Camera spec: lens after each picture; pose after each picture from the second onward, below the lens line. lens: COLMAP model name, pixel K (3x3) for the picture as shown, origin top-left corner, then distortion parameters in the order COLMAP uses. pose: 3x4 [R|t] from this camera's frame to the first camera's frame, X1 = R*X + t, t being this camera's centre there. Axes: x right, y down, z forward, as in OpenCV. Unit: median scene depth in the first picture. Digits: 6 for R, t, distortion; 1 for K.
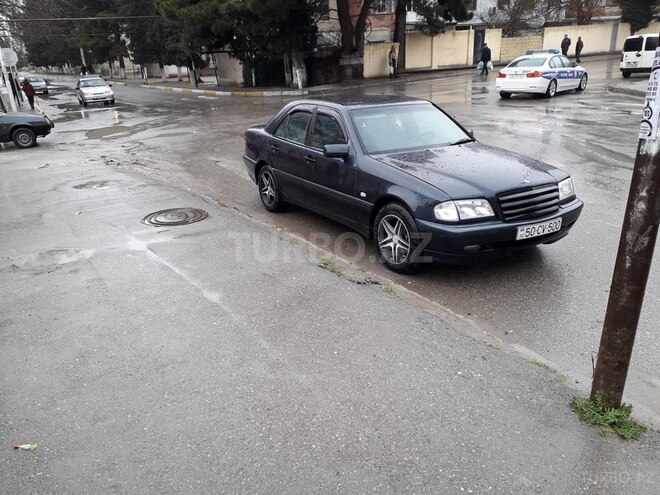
lens RADIAL K [[519.9, 0, 330.0], [0, 519.9, 247.5], [0, 0, 1]] dist [-0.001878, -0.004445]
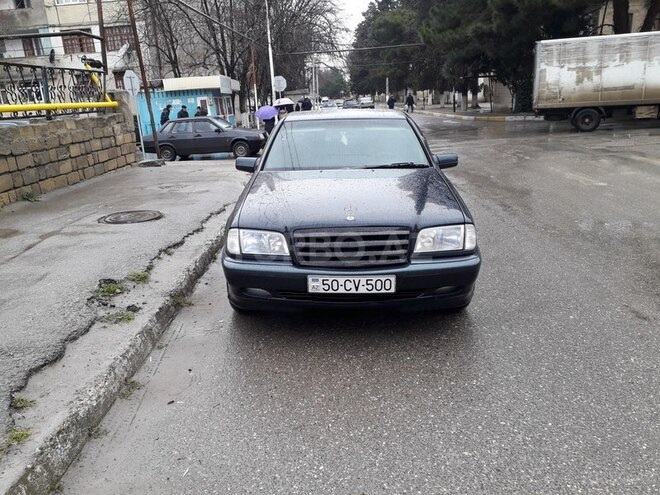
lens RADIAL K [[519.9, 0, 330.0], [0, 519.9, 247.5], [0, 0, 1]] dist [-0.001878, -0.004445]
pose [[0.840366, 0.144084, -0.522518, 0.740605], [-0.169404, 0.985546, -0.000688, -0.079903], [0.514867, 0.089095, 0.852628, 0.366213]]
